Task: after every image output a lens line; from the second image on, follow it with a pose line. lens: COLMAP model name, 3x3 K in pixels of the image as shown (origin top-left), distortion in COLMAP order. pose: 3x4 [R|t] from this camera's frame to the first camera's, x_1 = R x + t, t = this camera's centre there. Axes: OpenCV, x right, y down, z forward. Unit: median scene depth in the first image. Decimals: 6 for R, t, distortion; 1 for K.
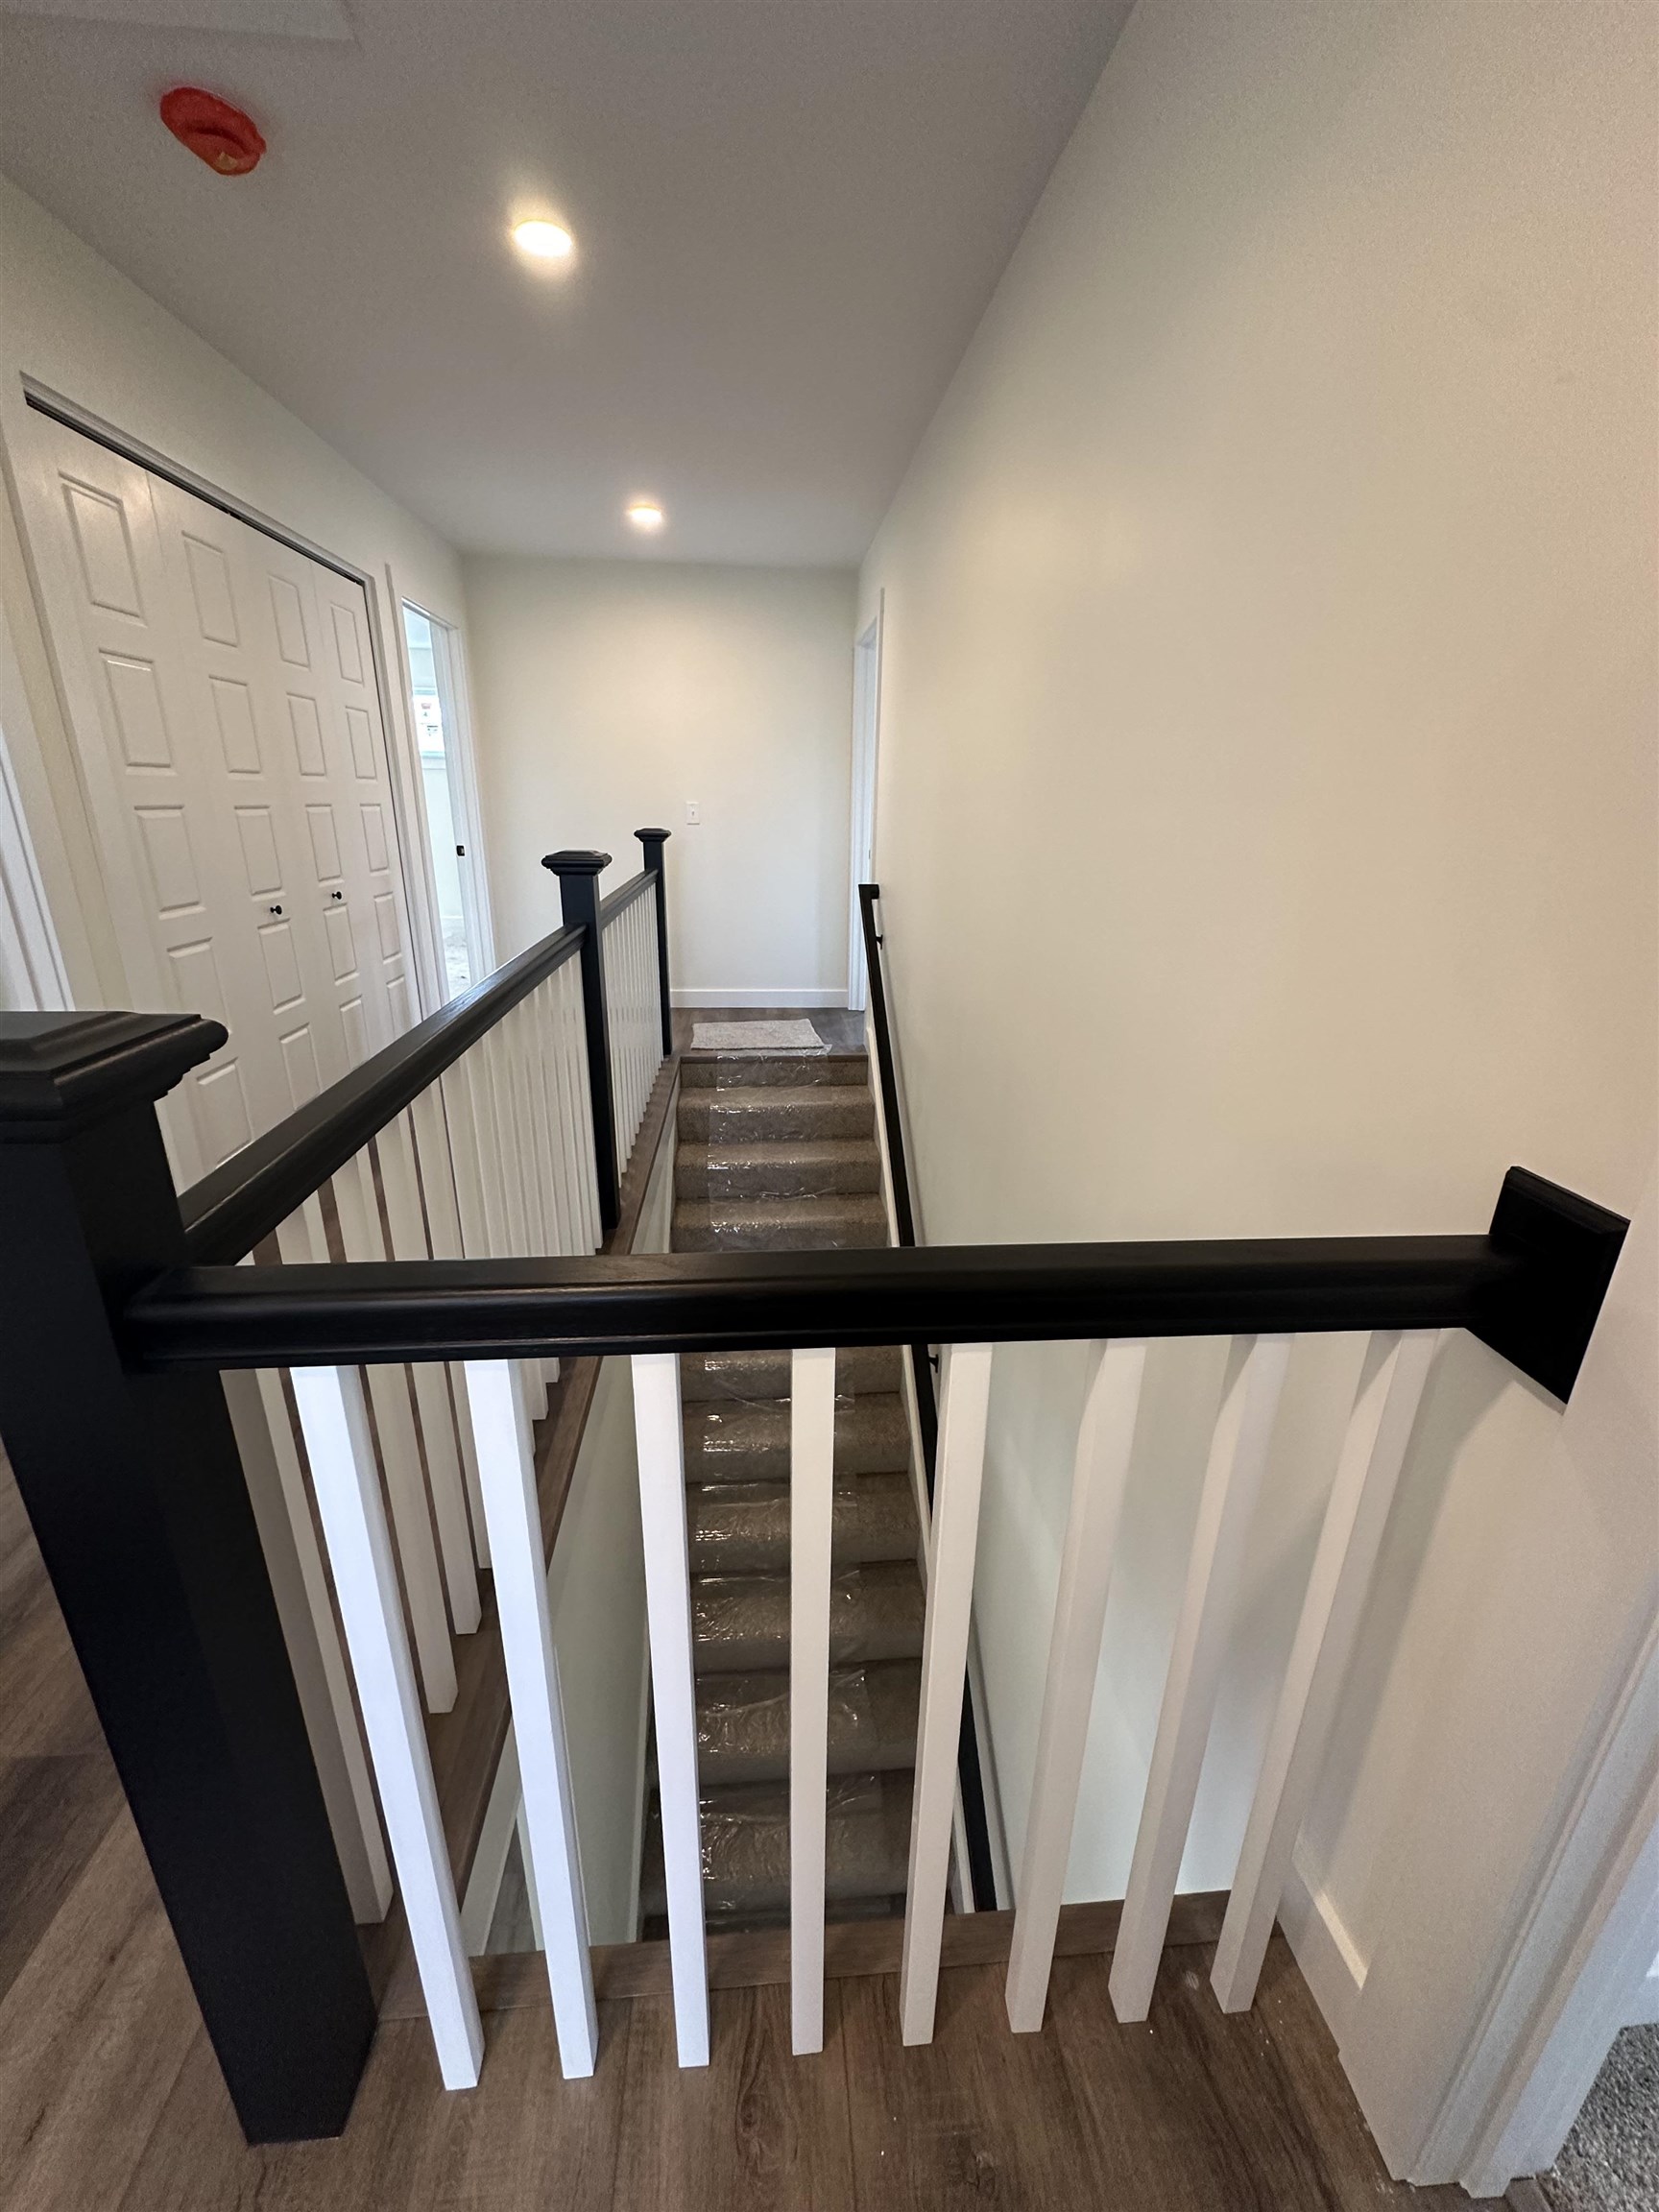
lens RADIAL K [[886.7, 0, 840.0], [0, 886.7, 1098.6], [0, 0, 1]] dist [0.001307, 0.000079]
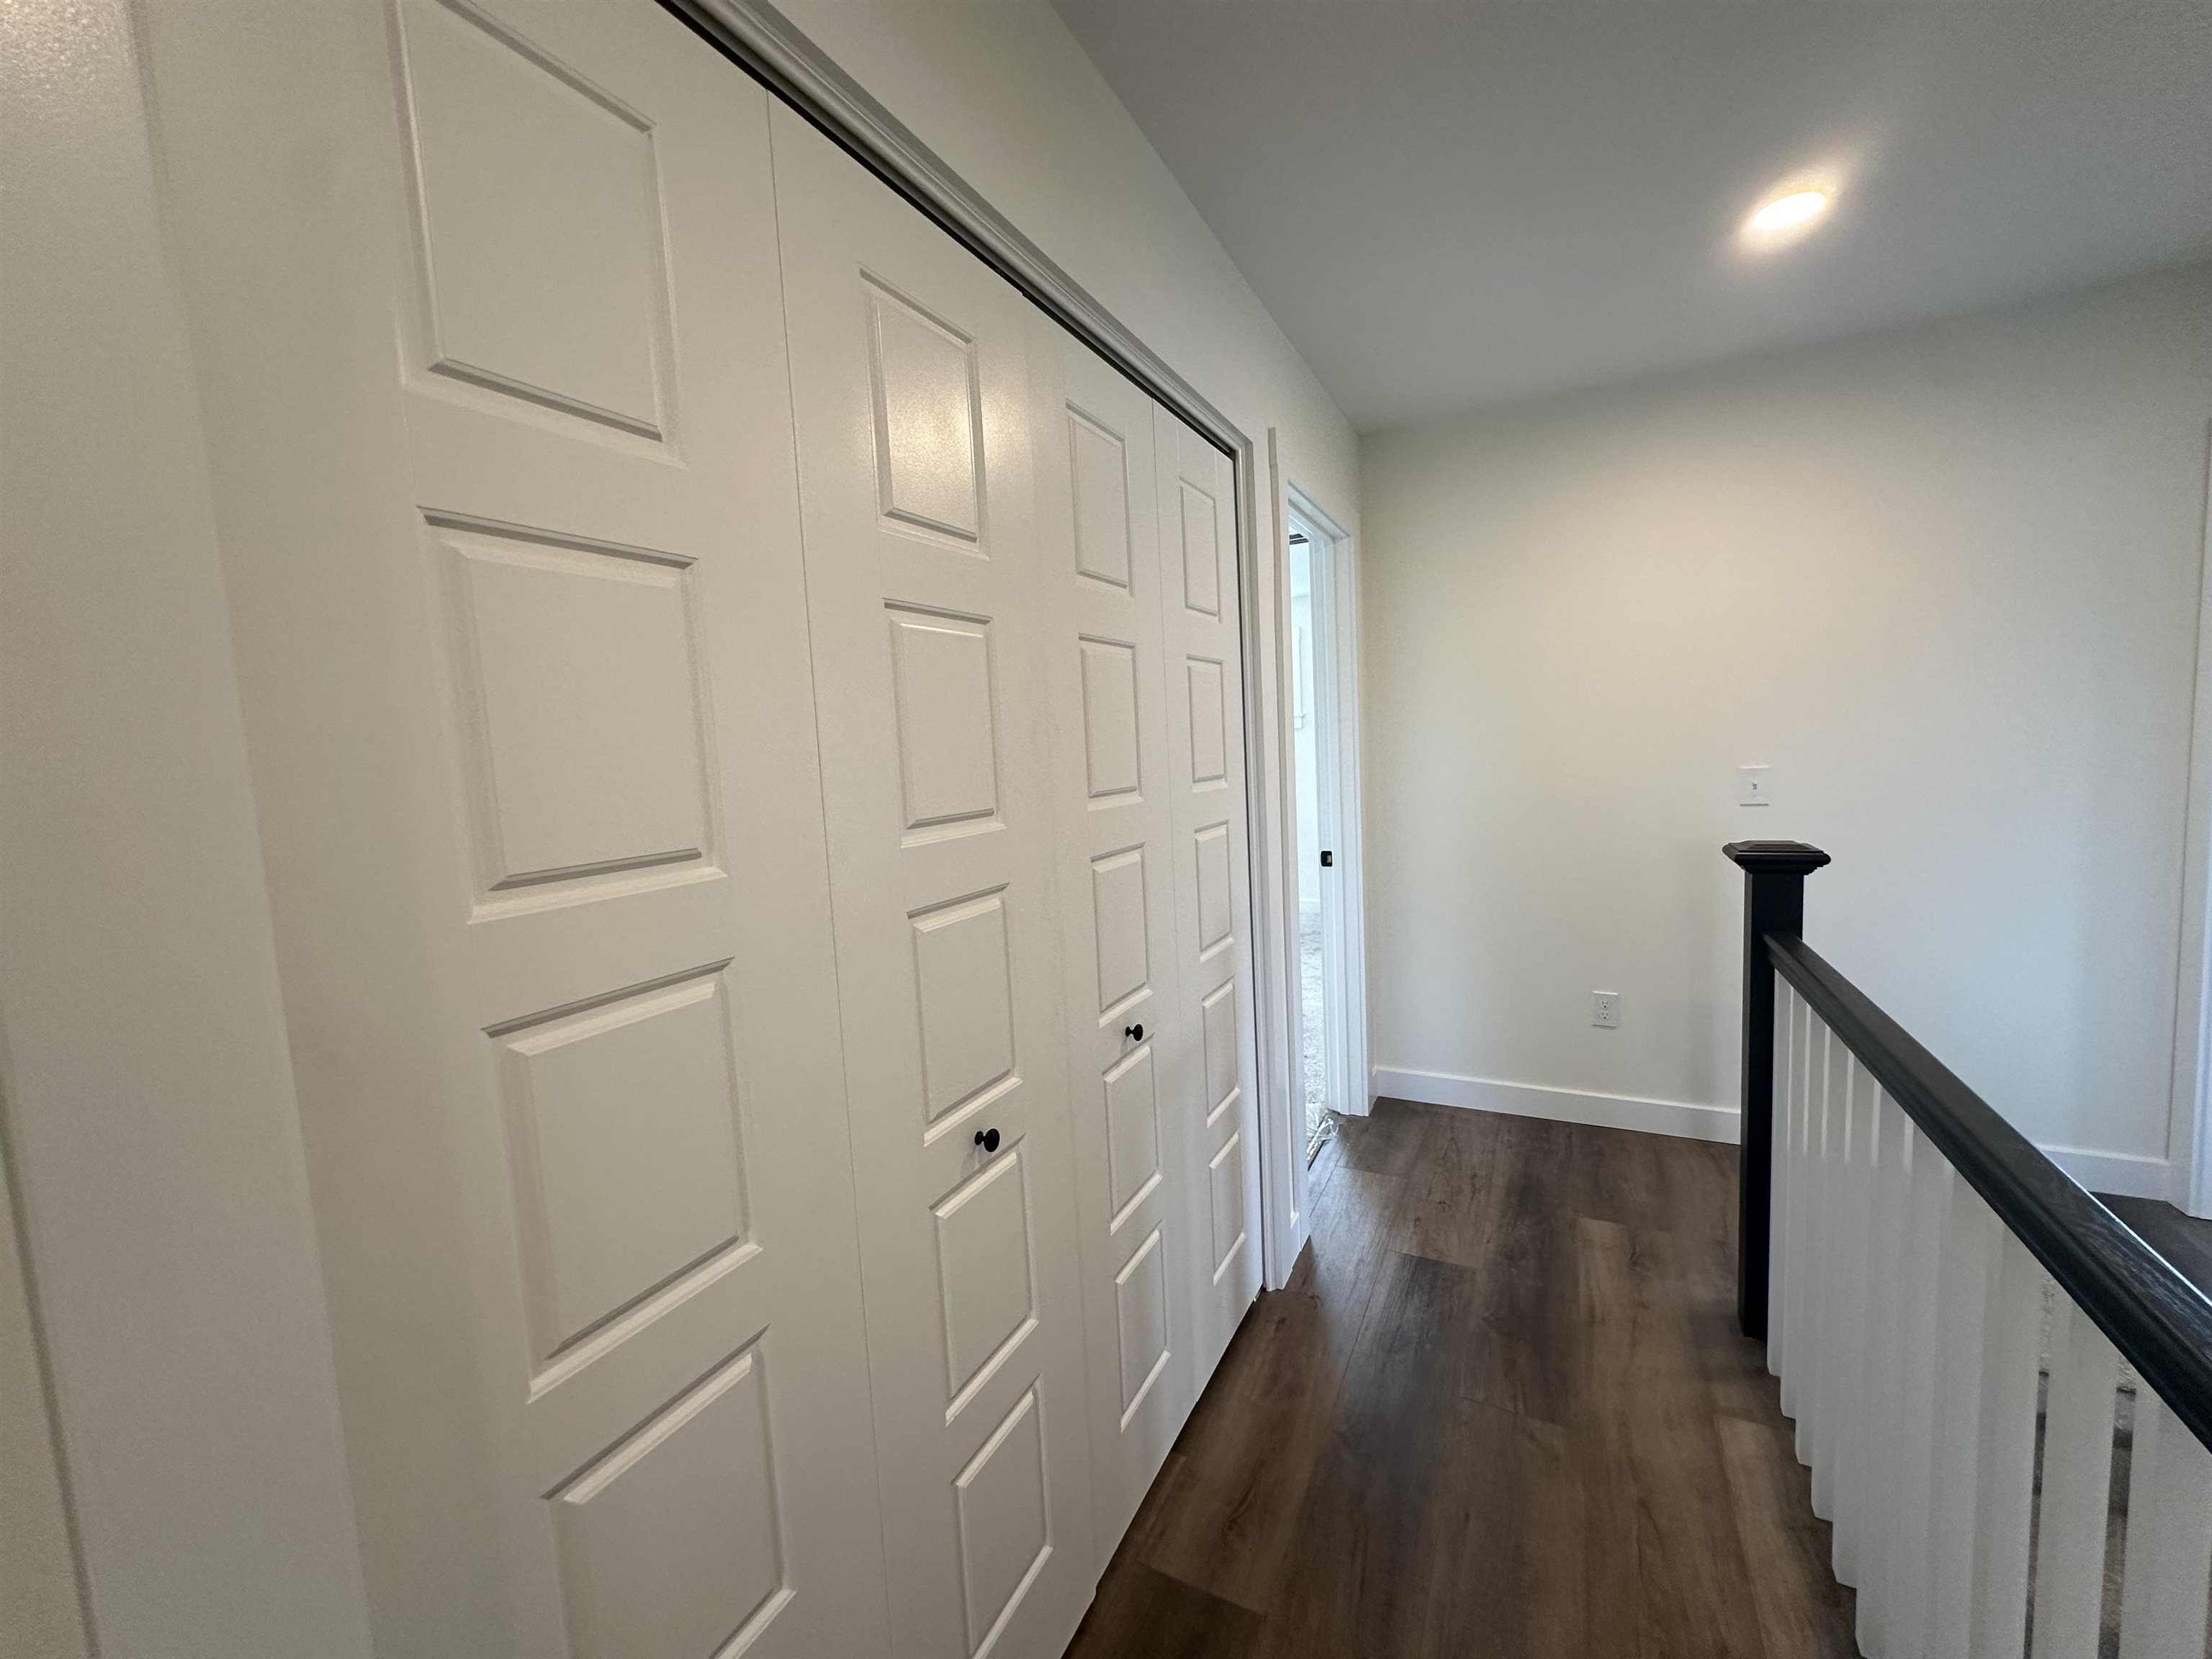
lens RADIAL K [[886.7, 0, 1112.6], [0, 886.7, 830.8], [0, 0, 1]] dist [0.001307, 0.000079]
pose [[0.843548, -0.011472, -0.536931, -0.283592], [-0.106879, 0.976188, -0.188768, -0.214656], [0.526311, 0.216622, 0.822236, 0.512568]]
